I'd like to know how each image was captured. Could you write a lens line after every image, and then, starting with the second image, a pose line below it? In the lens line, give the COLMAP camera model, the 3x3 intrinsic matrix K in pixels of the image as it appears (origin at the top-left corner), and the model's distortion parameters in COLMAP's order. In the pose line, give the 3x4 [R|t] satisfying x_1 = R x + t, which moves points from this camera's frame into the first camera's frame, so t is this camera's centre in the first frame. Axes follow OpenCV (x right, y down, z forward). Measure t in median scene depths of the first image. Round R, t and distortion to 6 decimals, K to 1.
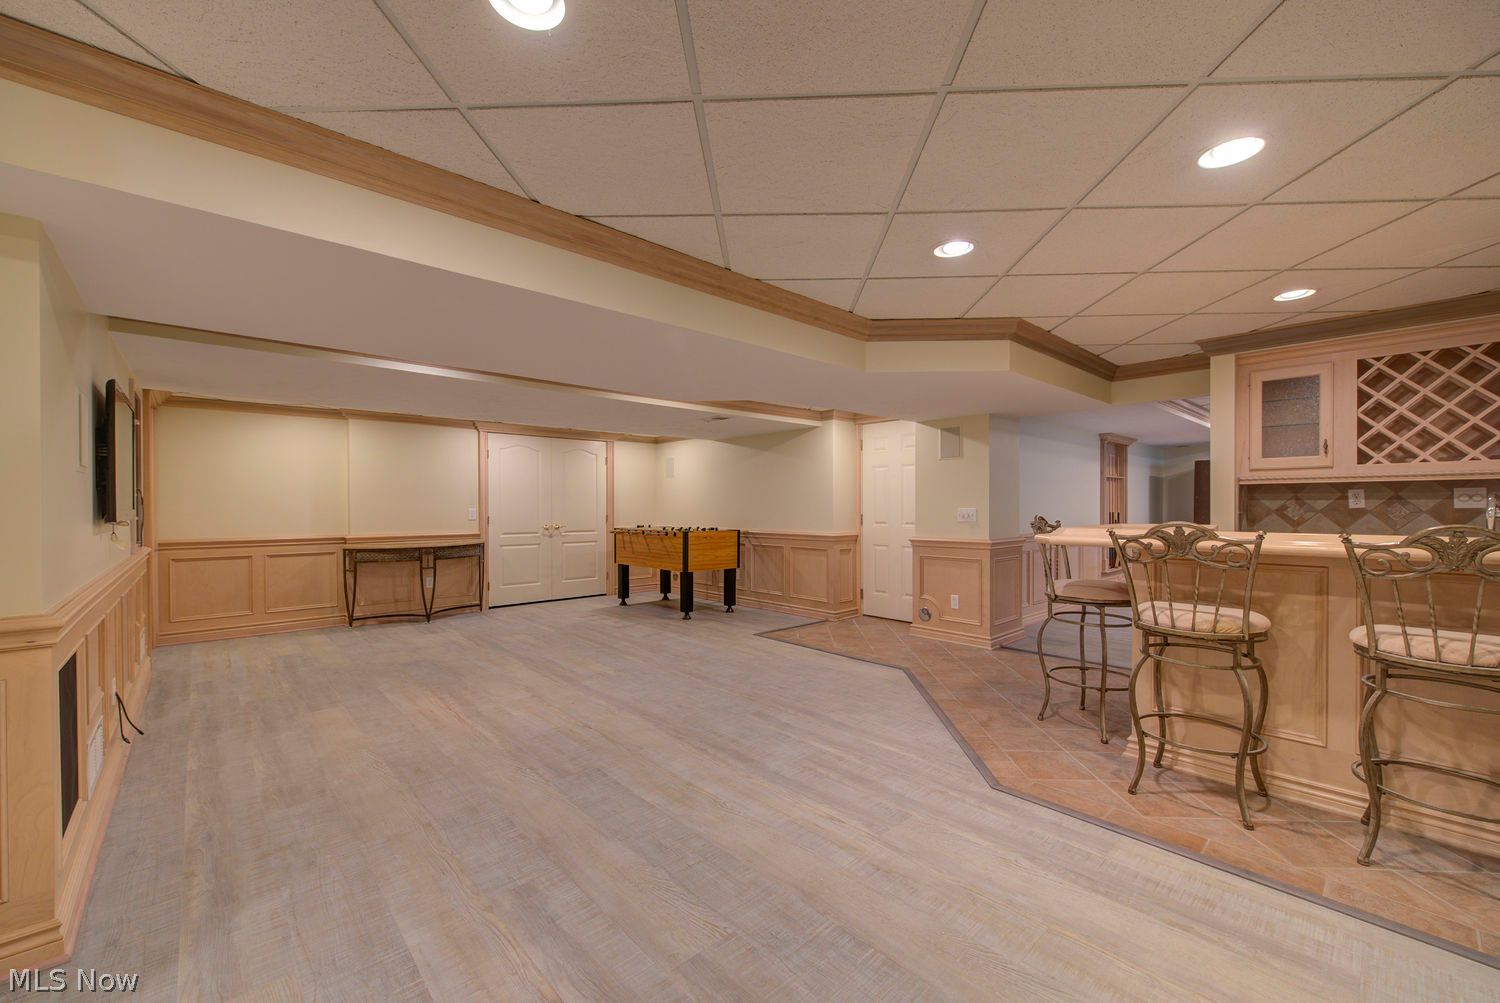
lens RADIAL K [[598.5, 0, 741.2], [0, 598.5, 507.6], [0, 0, 1]] dist [-0.004340, -0.000091]
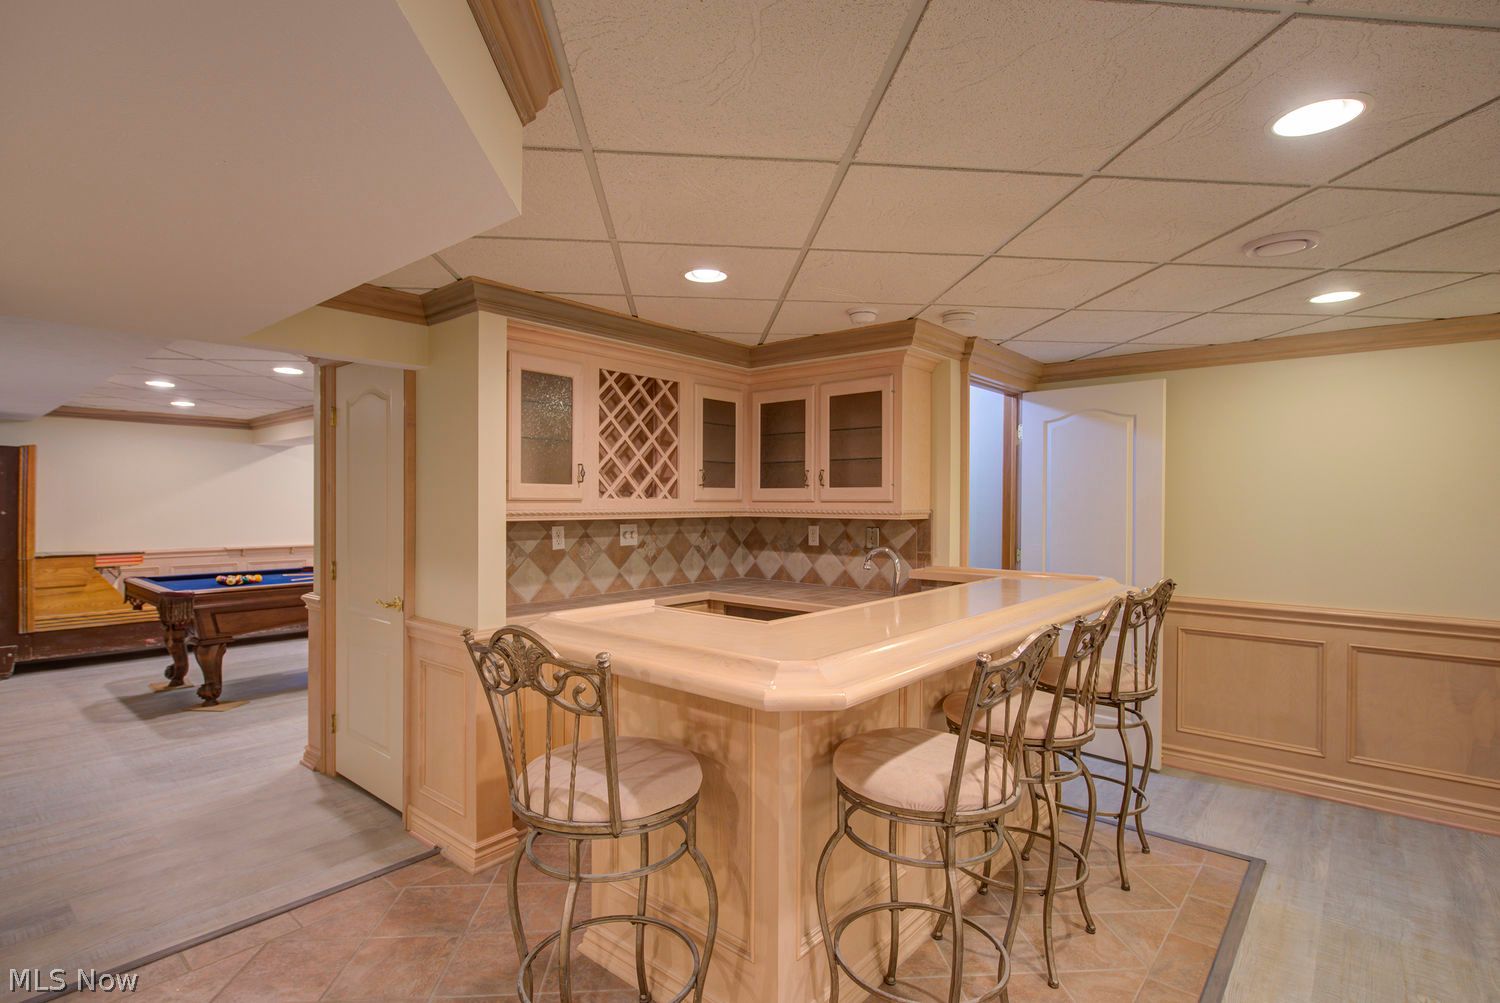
lens RADIAL K [[742.4, 0, 745.8], [0, 742.4, 502.7], [0, 0, 1]] dist [-0.002307, -0.000089]
pose [[-0.137304, -0.002965, 0.990524, 0.009579], [-0.005630, 0.999982, 0.002213, -0.063409], [-0.990513, -0.005273, -0.137318, 0.856819]]
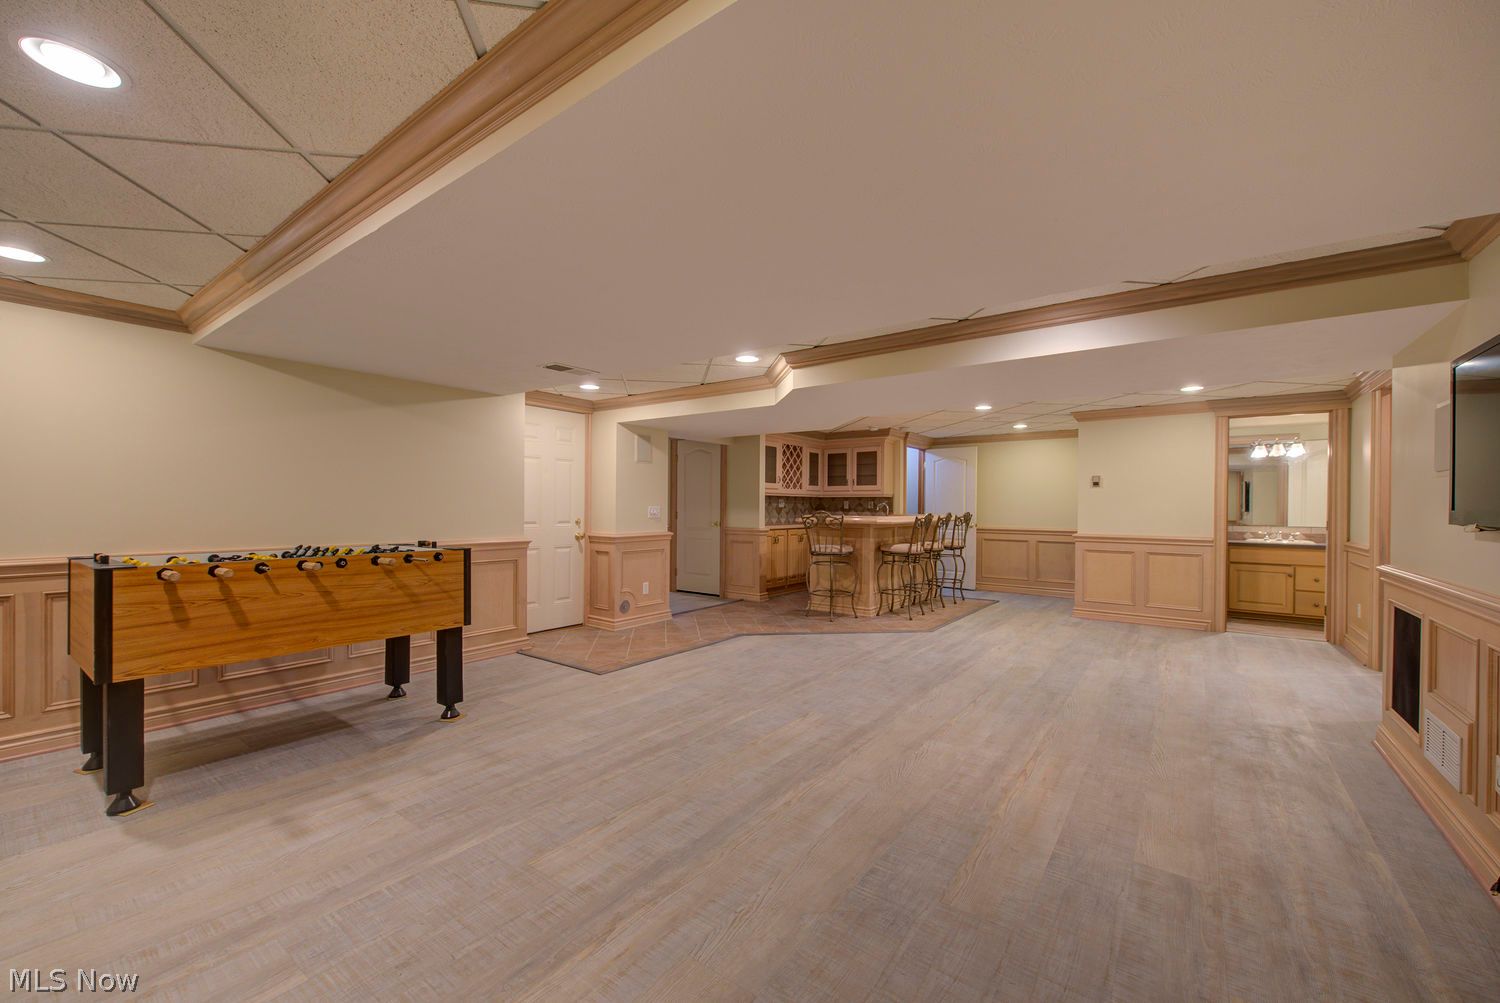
lens RADIAL K [[598.5, 0, 745.6], [0, 598.5, 508.7], [0, 0, 1]] dist [-0.004340, -0.000091]
pose [[-0.192971, -0.004543, 0.981194, -1.129545], [-0.006462, 0.999973, 0.003360, 0.000067], [-0.981183, -0.005692, -0.192995, 1.448804]]
